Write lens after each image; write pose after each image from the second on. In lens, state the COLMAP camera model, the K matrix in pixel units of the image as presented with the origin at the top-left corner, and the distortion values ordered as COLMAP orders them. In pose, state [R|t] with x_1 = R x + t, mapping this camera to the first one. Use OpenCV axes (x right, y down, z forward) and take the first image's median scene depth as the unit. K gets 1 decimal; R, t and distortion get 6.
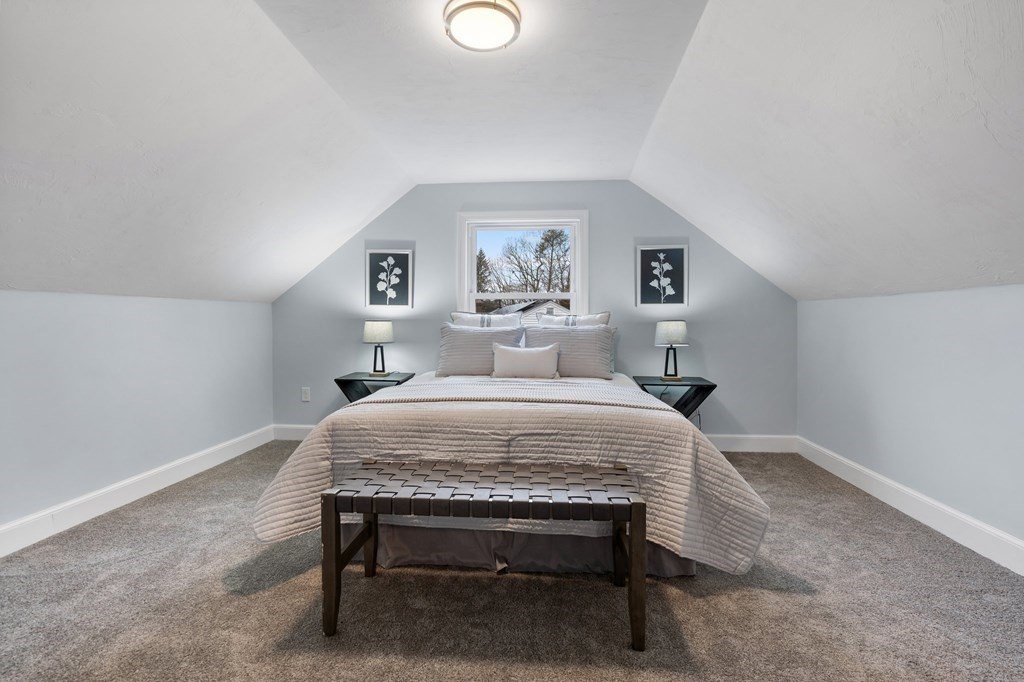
lens RADIAL K [[476.3, 0, 512.7], [0, 476.3, 332.1], [0, 0, 1]] dist [-0.005222, 0.002220]
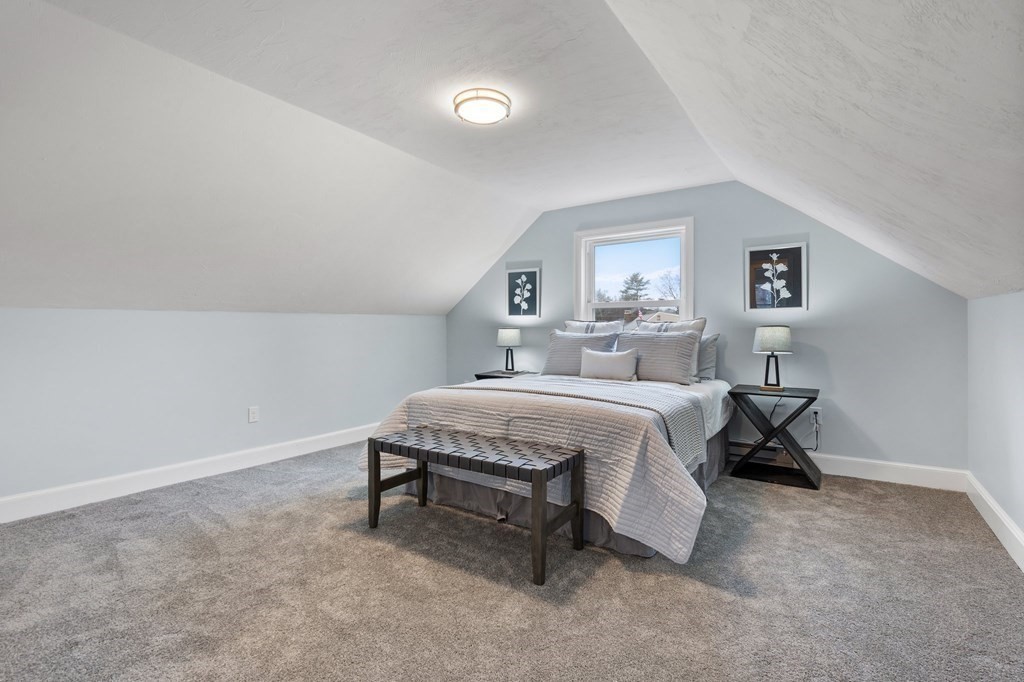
lens RADIAL K [[476.3, 0, 506.7], [0, 476.3, 338.7], [0, 0, 1]] dist [-0.005222, 0.002220]
pose [[0.865971, 0.004390, -0.500075, 0.620462], [-0.005013, 0.999987, 0.000096, 0.005066], [0.500069, 0.002424, 0.865982, -0.116041]]
